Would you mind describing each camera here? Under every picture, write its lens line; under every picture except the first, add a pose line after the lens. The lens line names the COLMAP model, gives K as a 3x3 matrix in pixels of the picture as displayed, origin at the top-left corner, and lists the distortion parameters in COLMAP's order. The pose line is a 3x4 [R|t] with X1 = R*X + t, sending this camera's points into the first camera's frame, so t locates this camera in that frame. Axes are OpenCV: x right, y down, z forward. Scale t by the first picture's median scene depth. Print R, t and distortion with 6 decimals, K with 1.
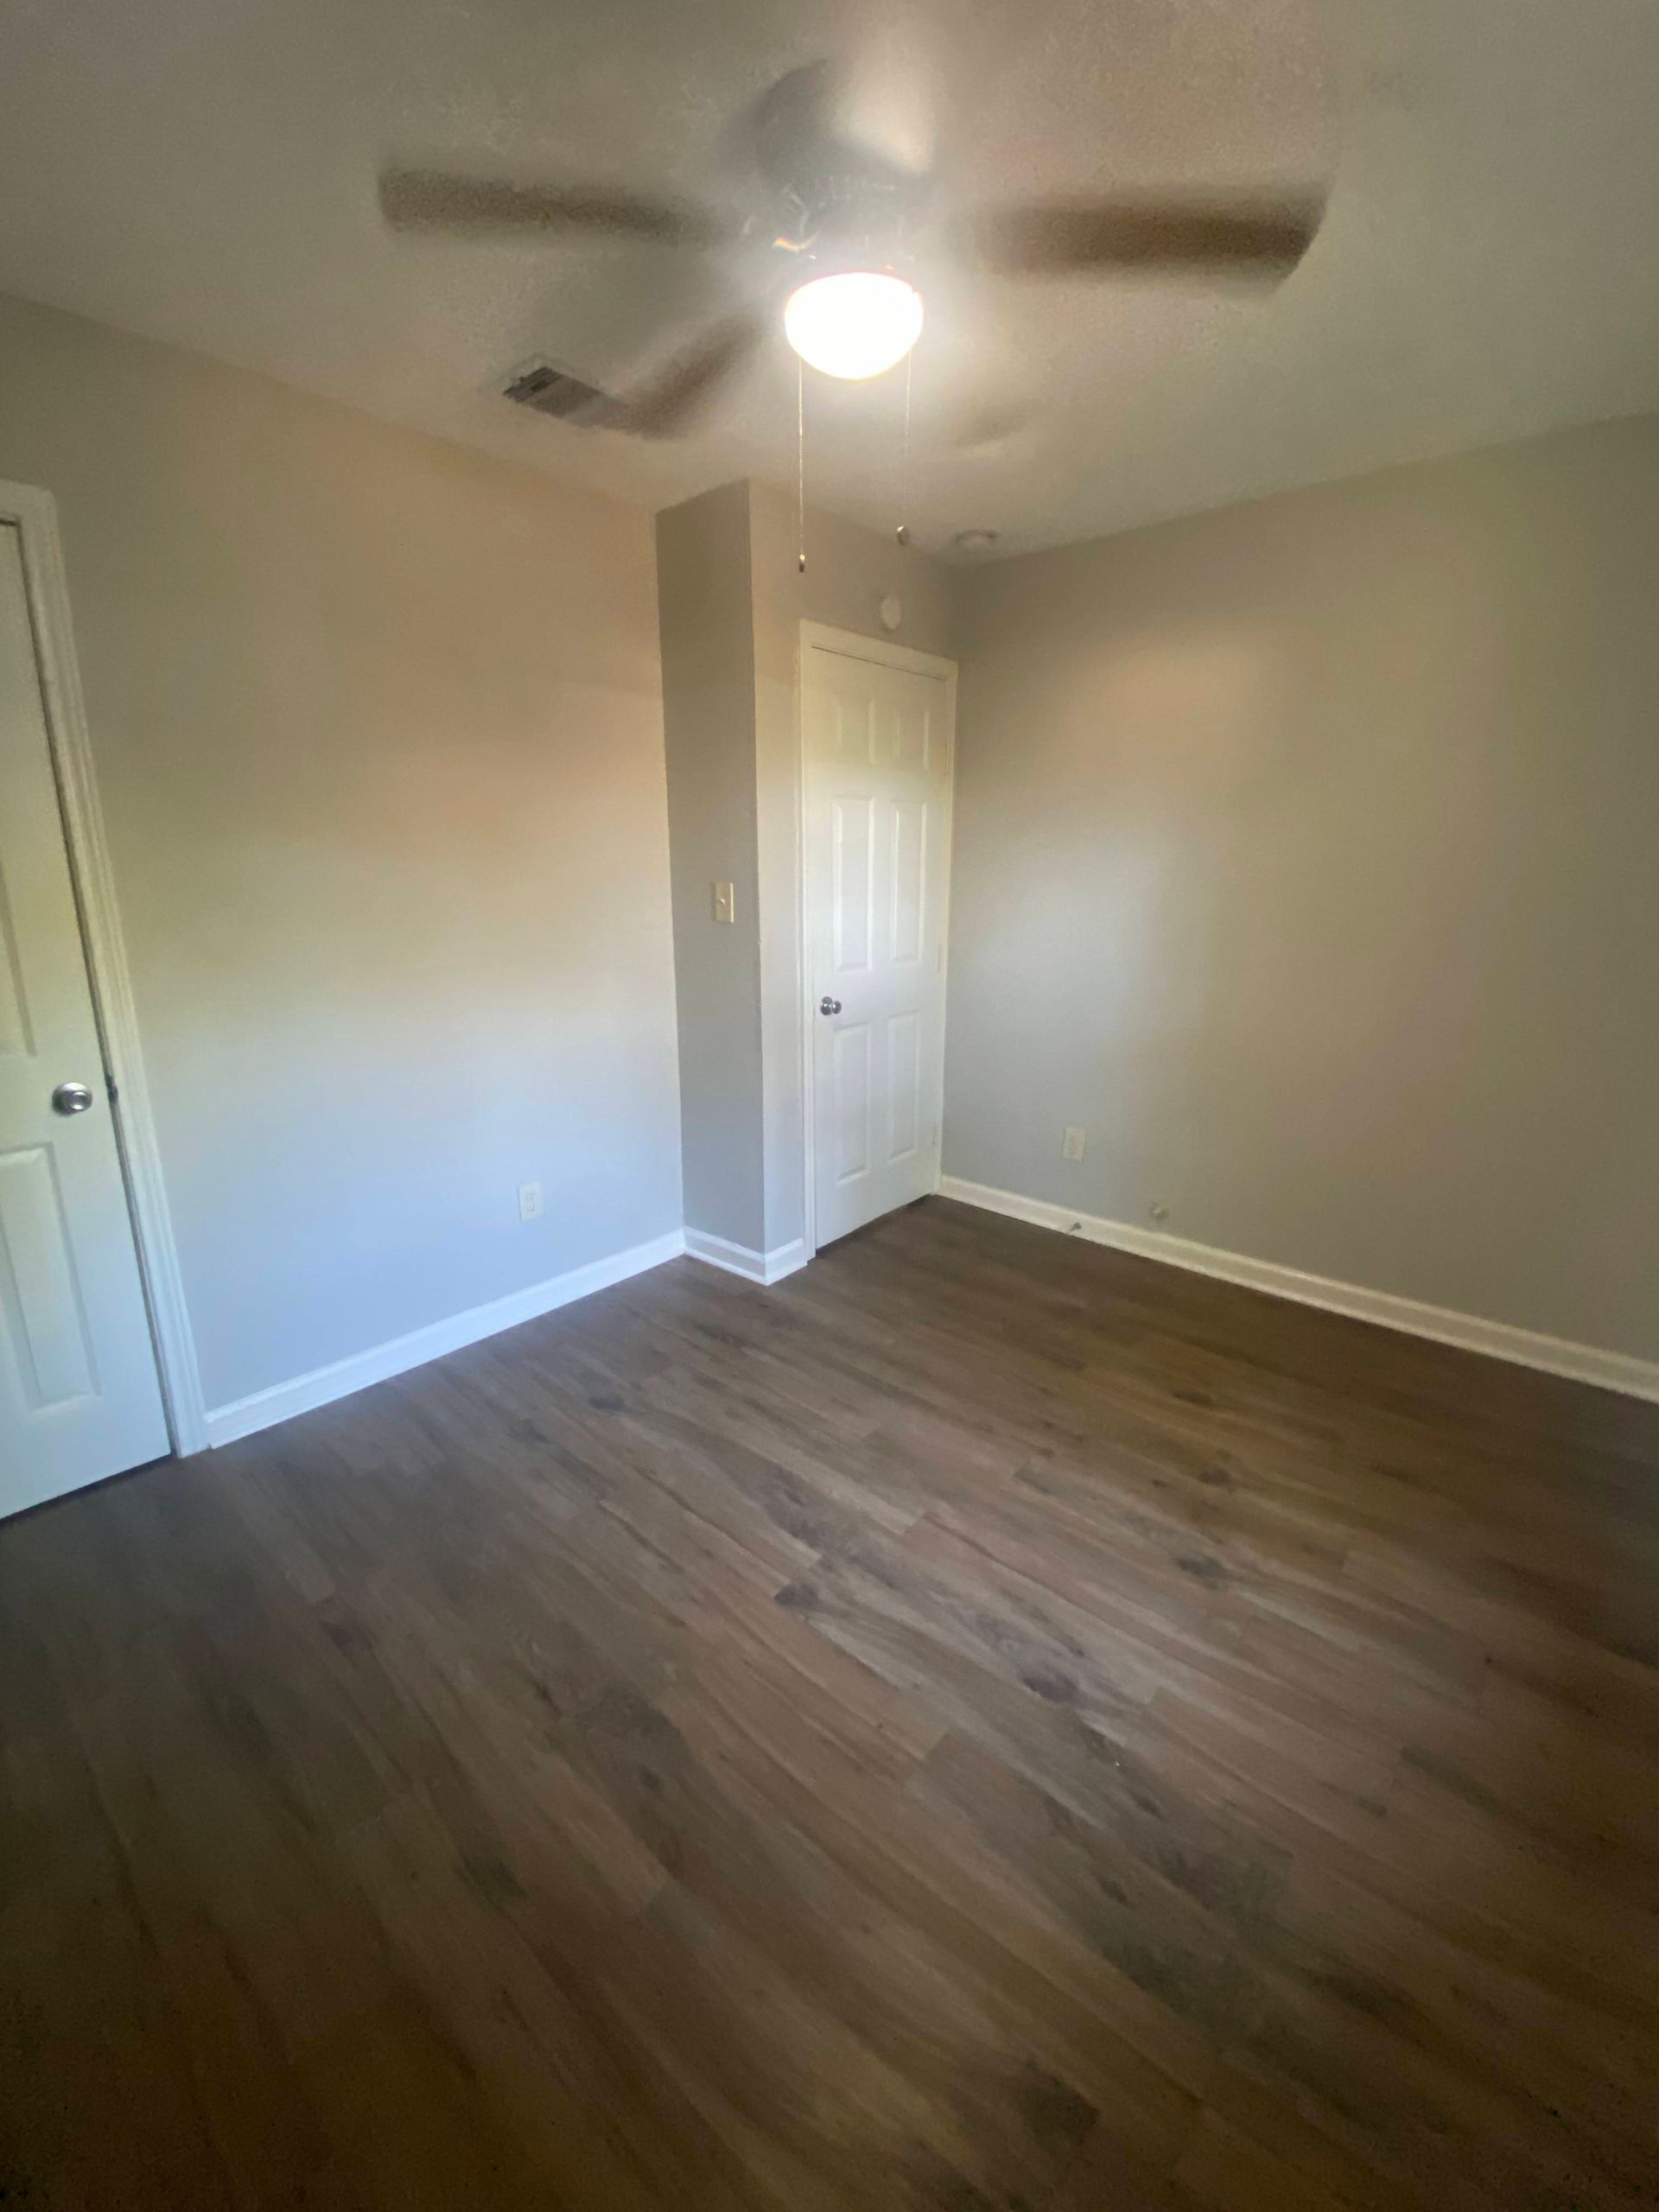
lens RADIAL K [[890.5, 0, 842.8], [0, 890.5, 1109.4], [0, 0, 1]] dist [0.058246, -0.046222]
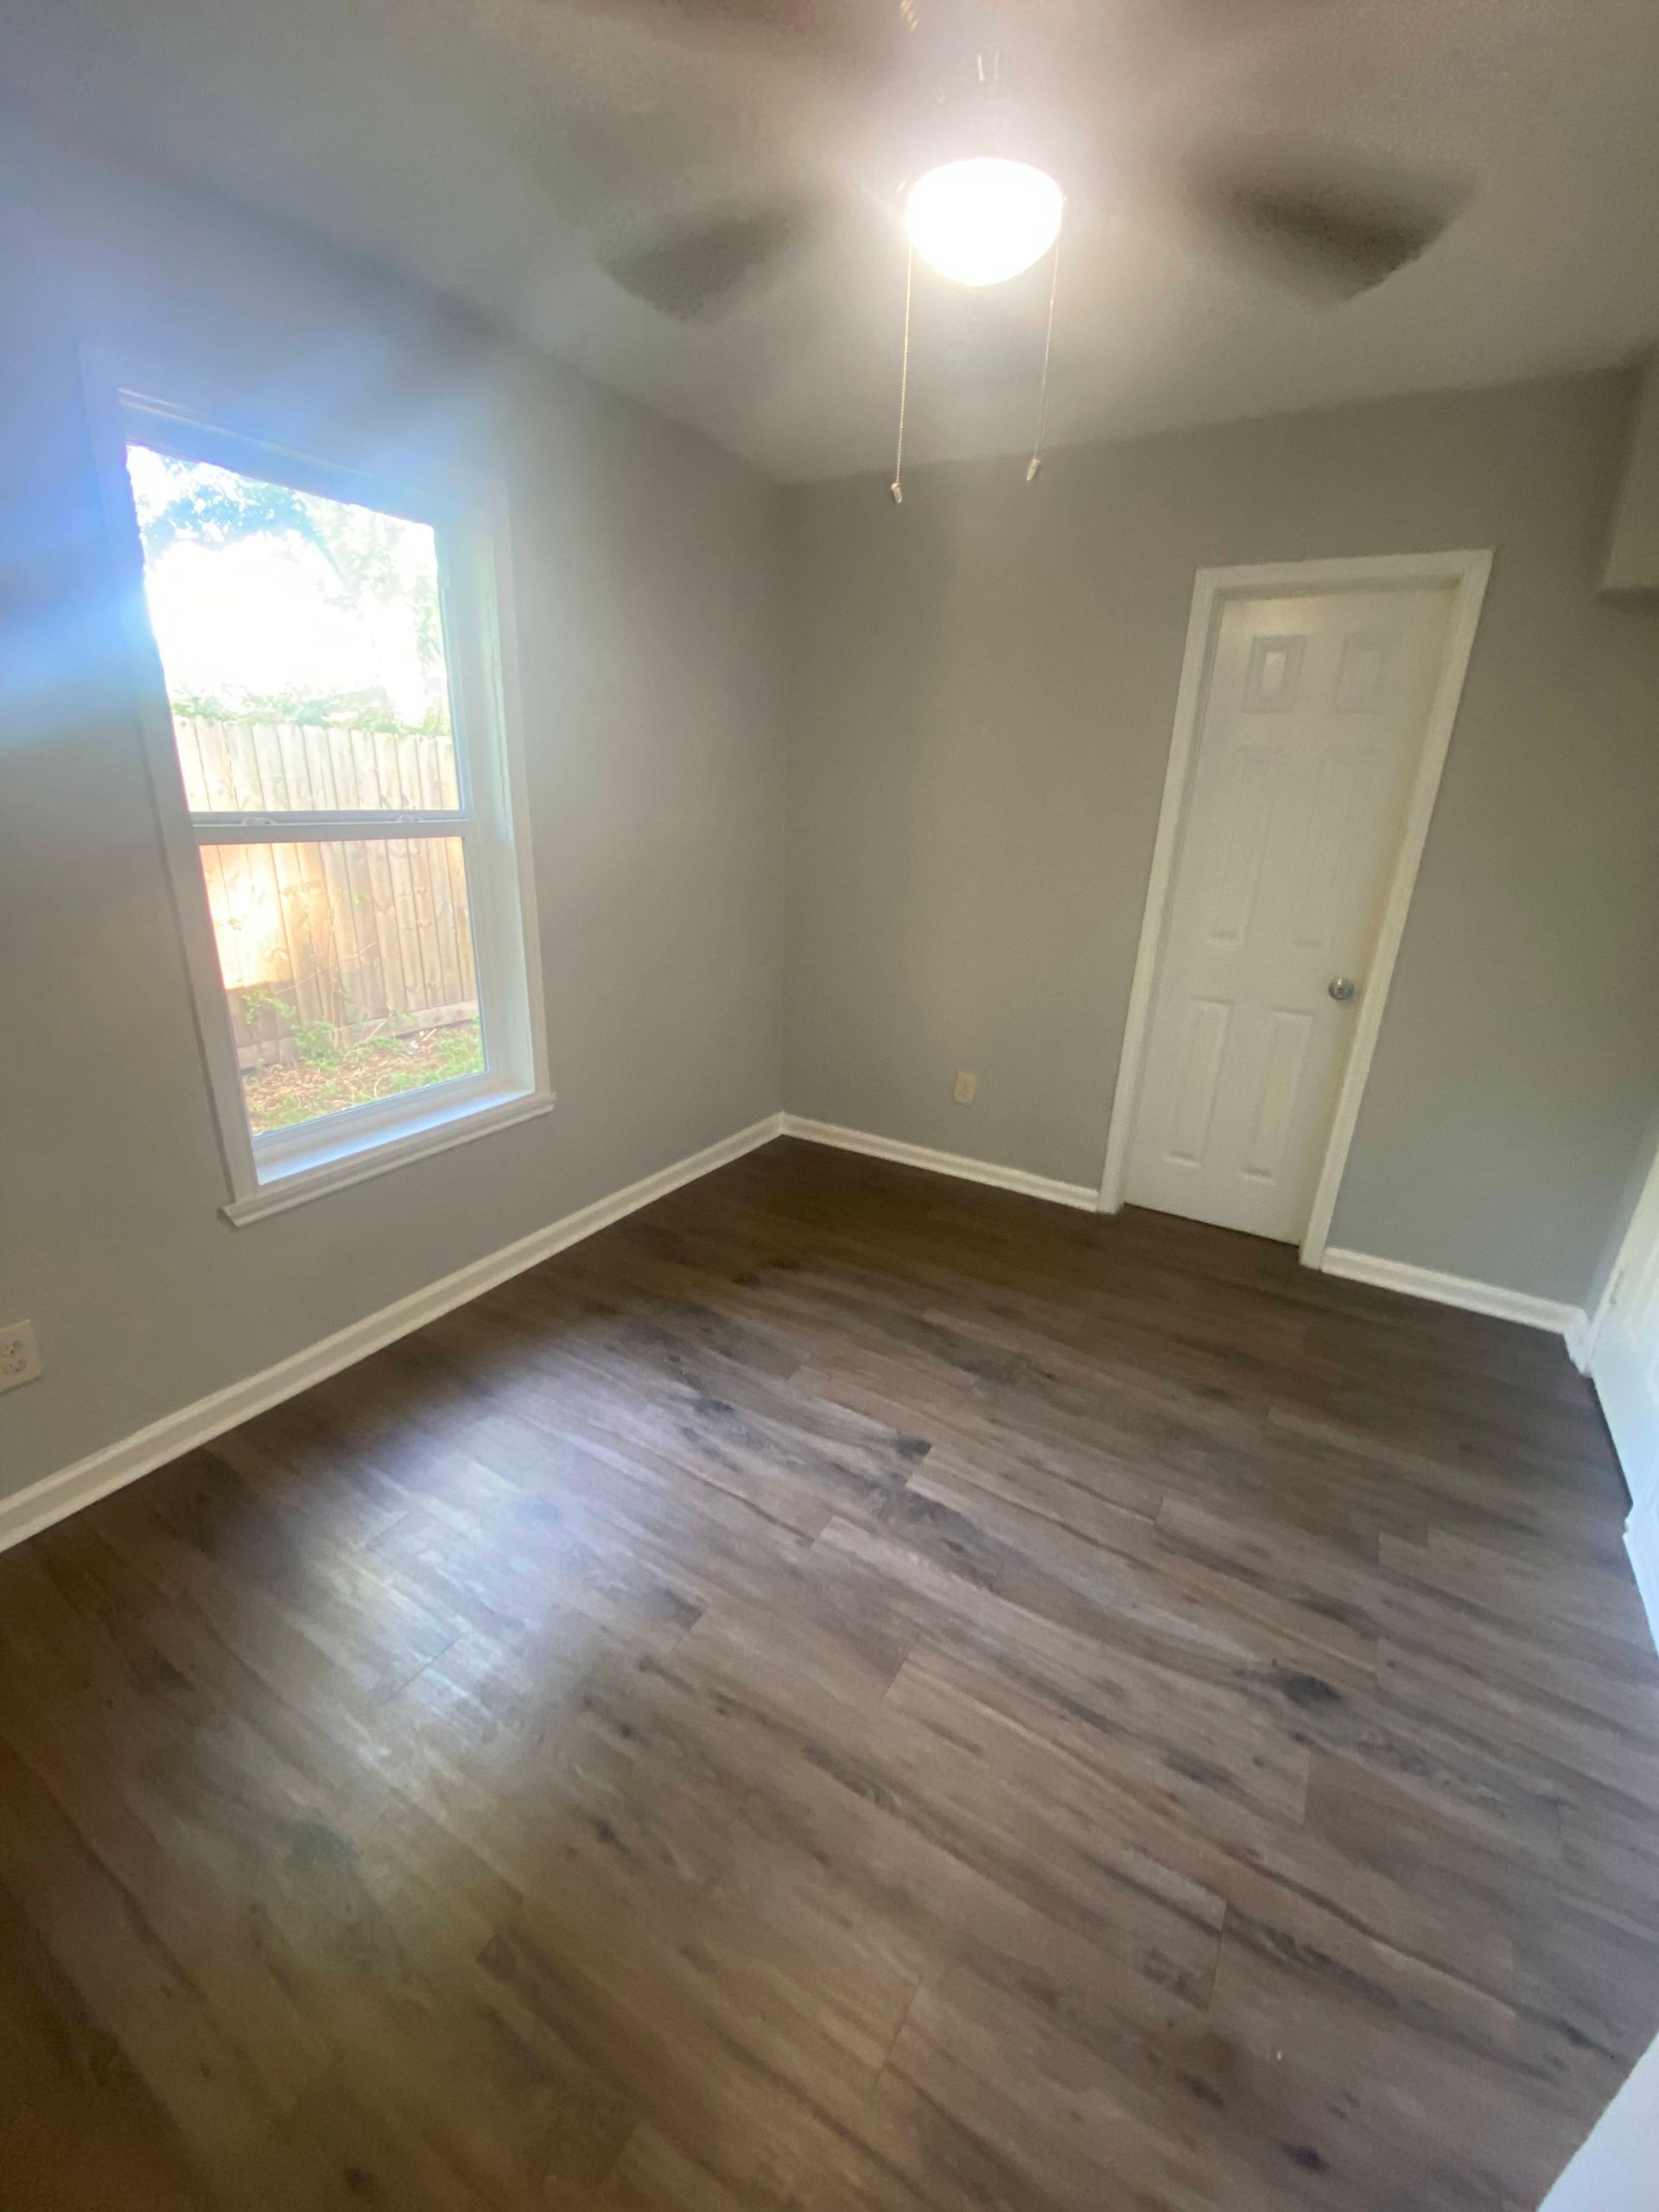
lens RADIAL K [[890.5, 0, 842.8], [0, 890.5, 1109.4], [0, 0, 1]] dist [0.058246, -0.046222]
pose [[-0.984907, 0.020883, -0.171821, 0.224707], [-0.081439, 0.820034, 0.566491, -0.468782], [0.152729, 0.571934, -0.805956, 1.610518]]
